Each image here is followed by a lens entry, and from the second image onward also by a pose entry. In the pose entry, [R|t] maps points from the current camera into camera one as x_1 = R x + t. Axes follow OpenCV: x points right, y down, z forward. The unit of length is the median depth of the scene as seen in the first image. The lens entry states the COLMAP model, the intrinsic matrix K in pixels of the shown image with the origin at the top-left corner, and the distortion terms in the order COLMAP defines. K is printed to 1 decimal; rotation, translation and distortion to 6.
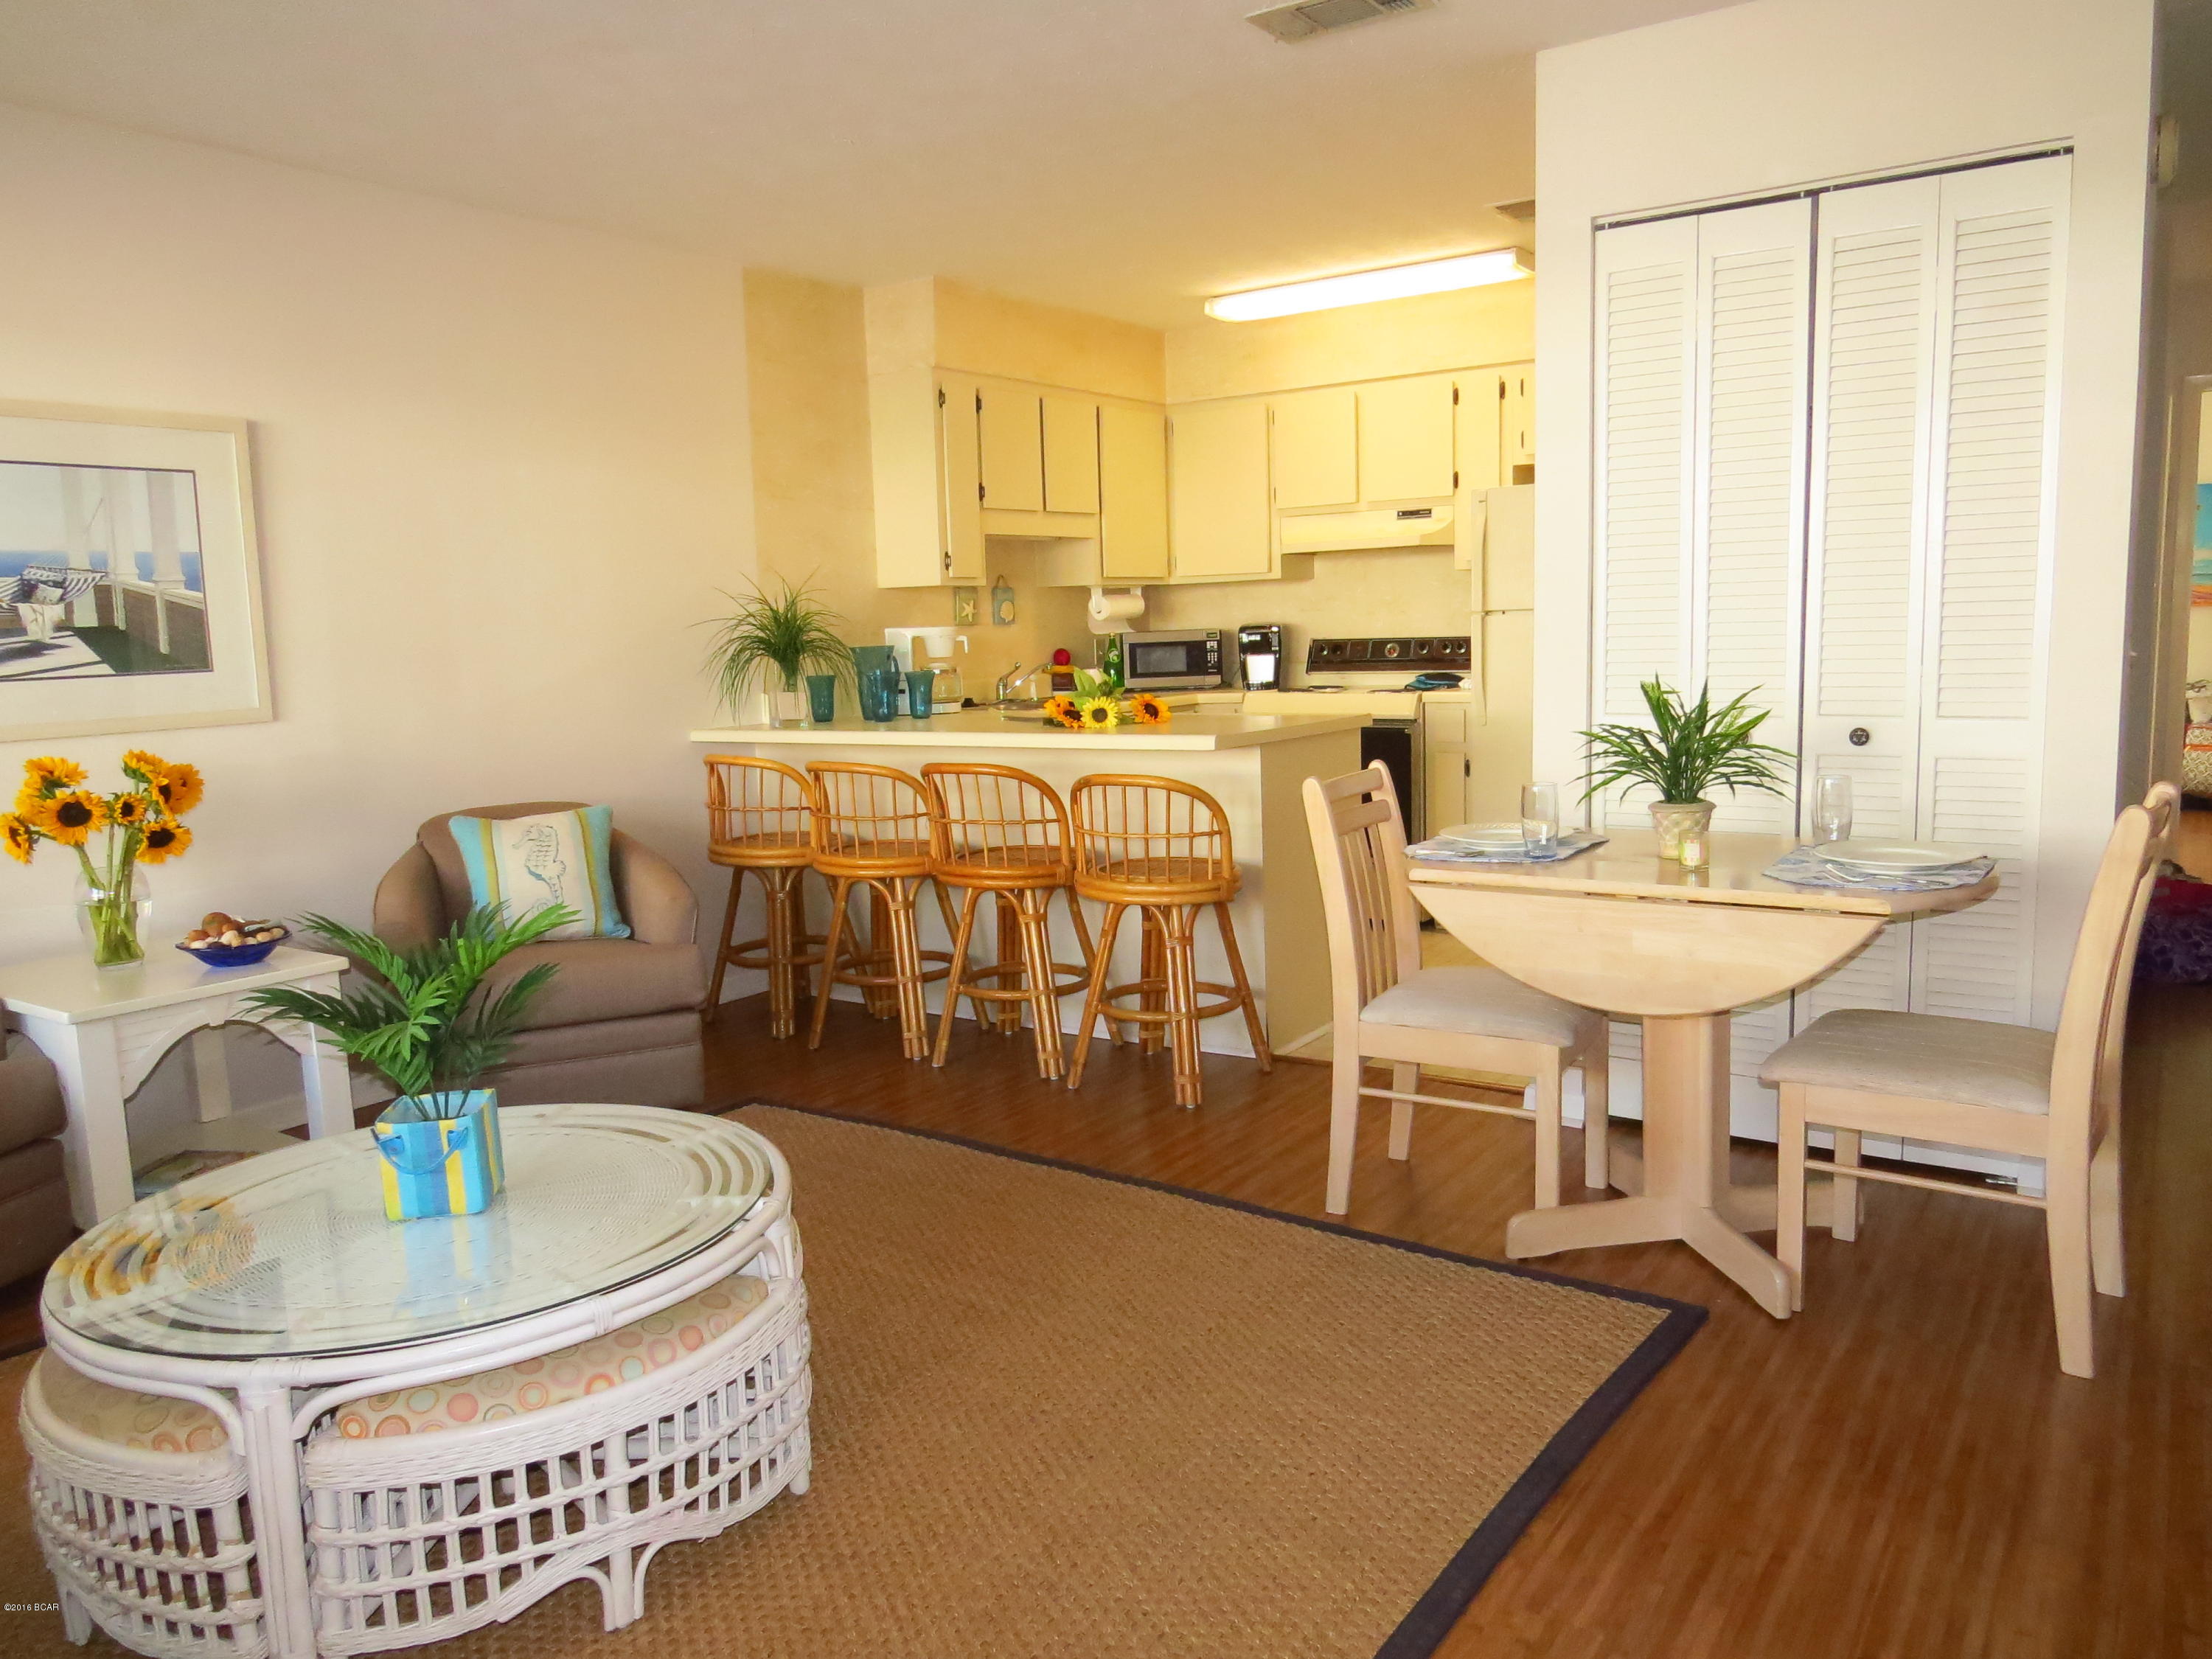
lens RADIAL K [[1576.7, 0, 1104.8], [0, 1576.7, 830.7], [0, 0, 1]] dist [-0.009938, -0.001638]
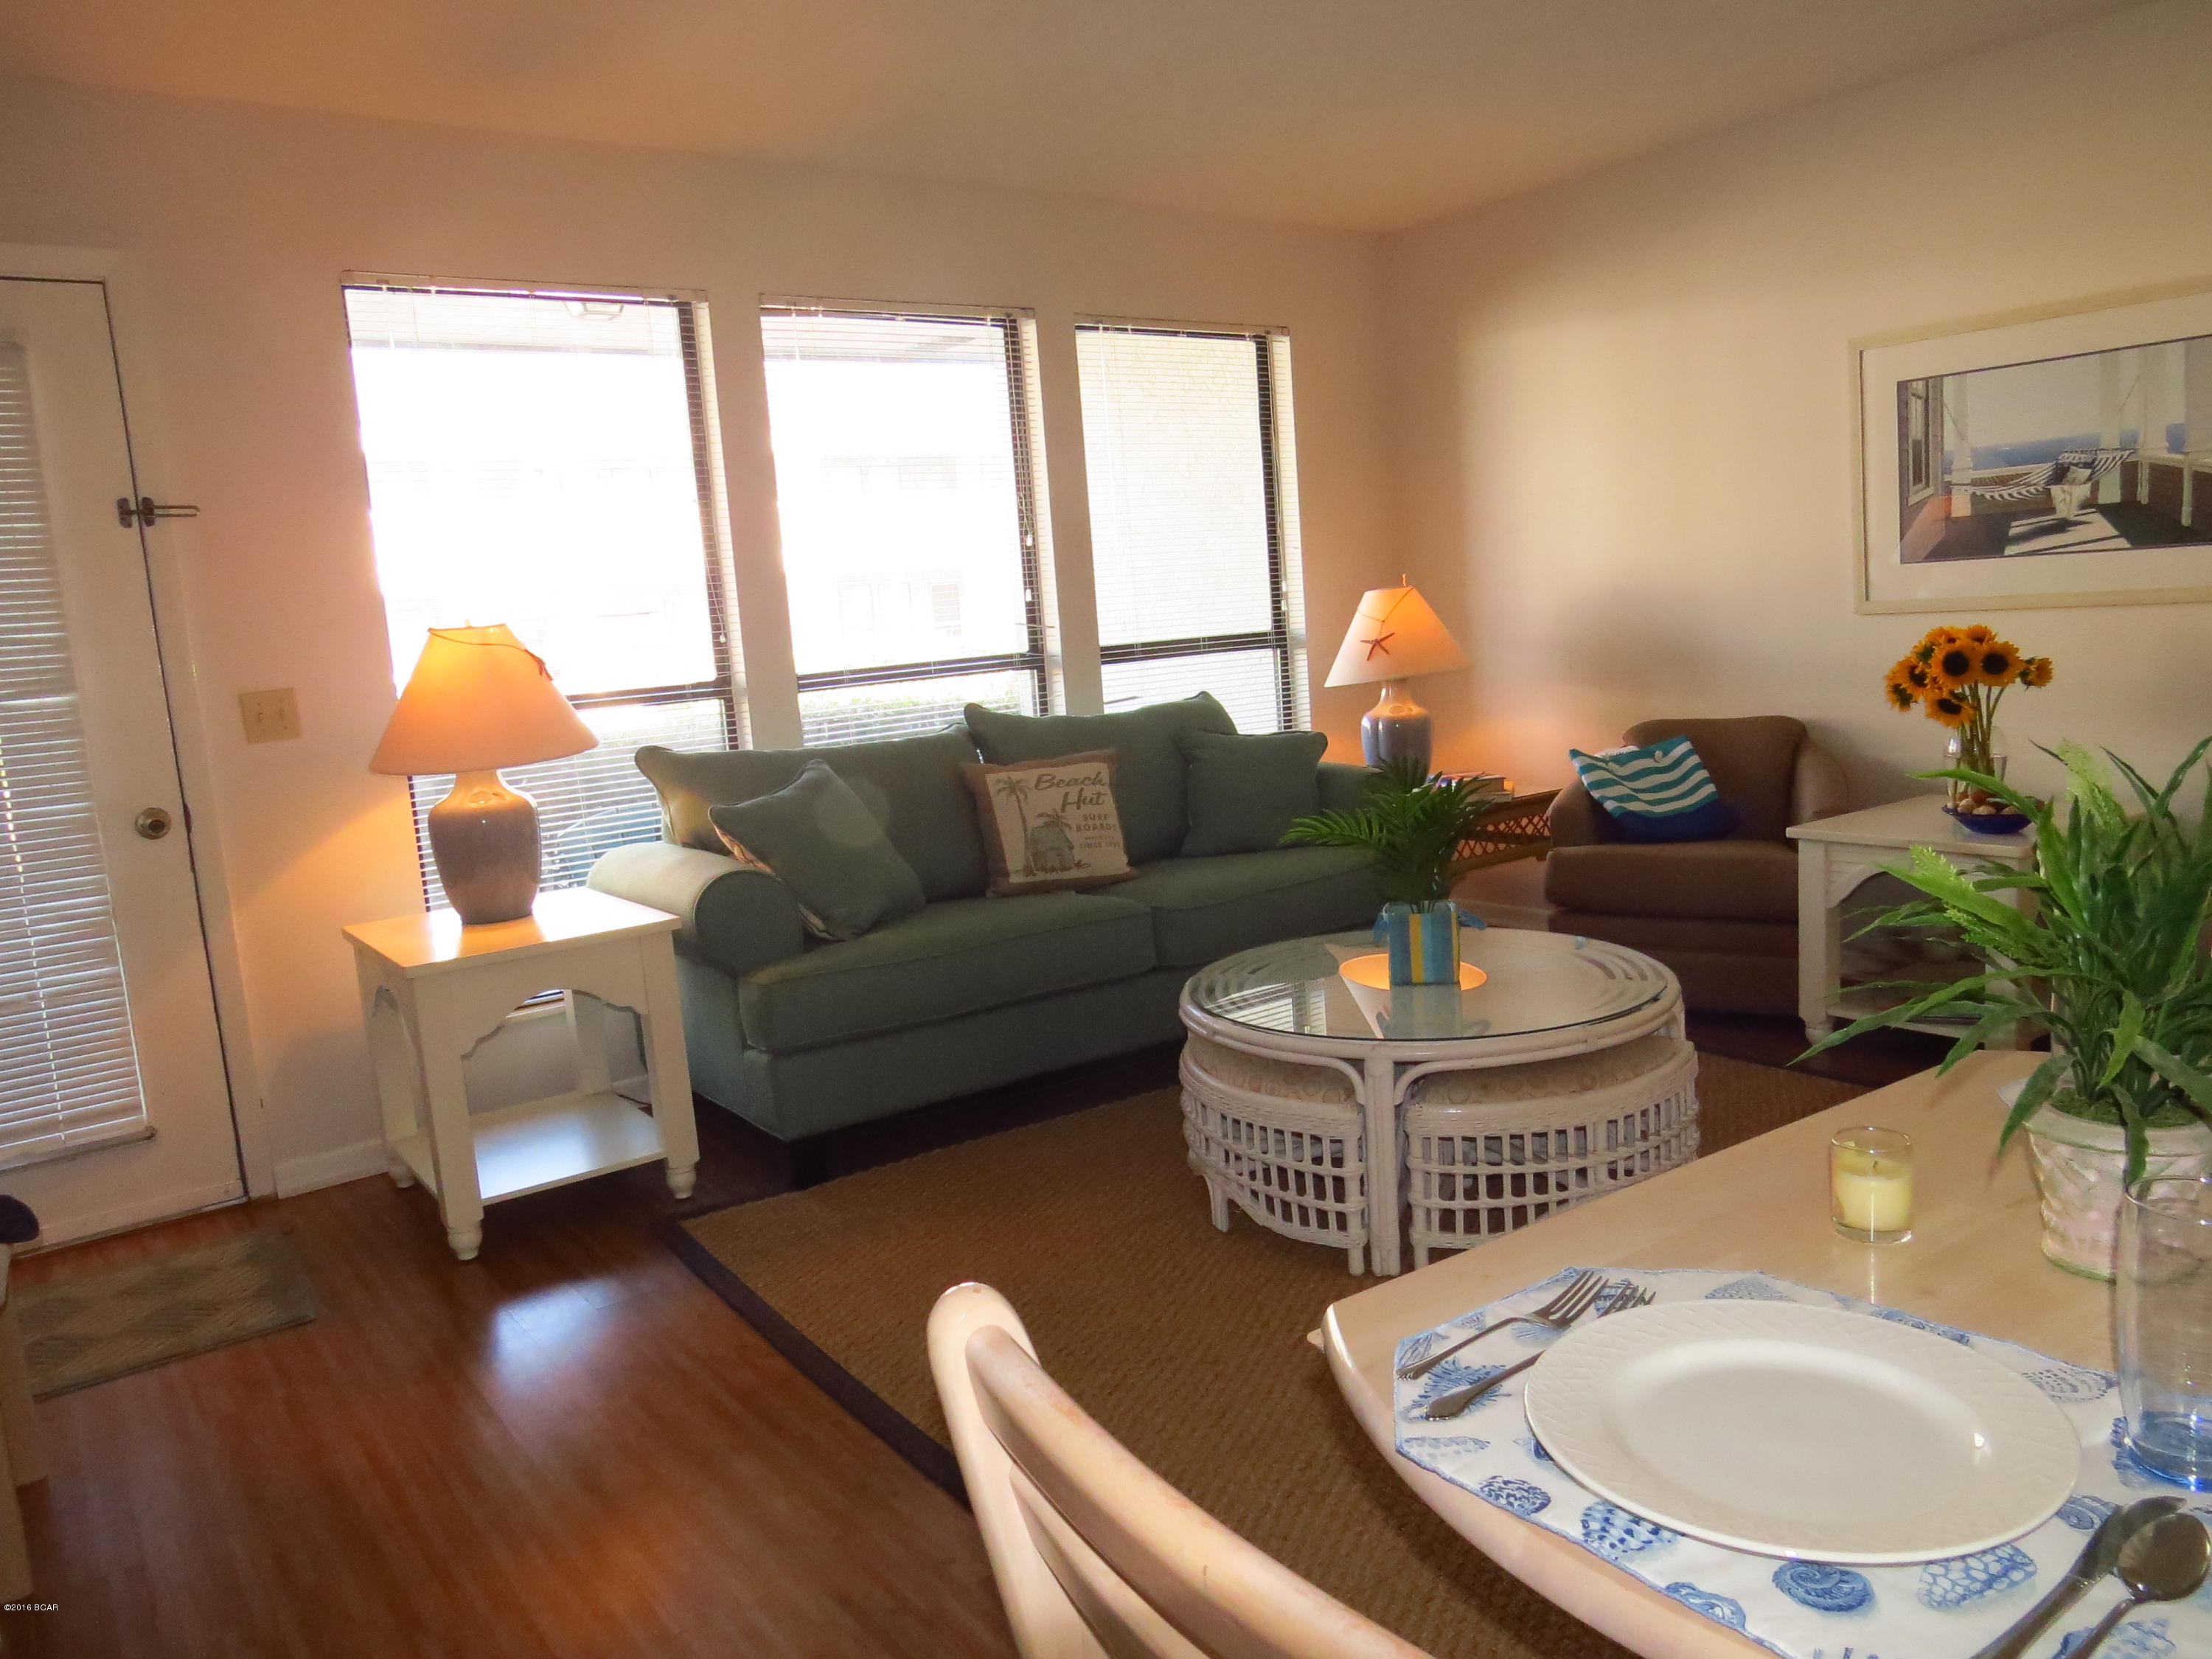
lens RADIAL K [[1576.7, 0, 1121.5], [0, 1576.7, 815.0], [0, 0, 1]] dist [-0.009938, -0.001638]
pose [[-0.318823, 0.187764, -0.929030, 0.589687], [-0.041025, 0.976529, 0.211443, -0.120801], [0.946926, 0.105526, -0.303637, 0.710768]]
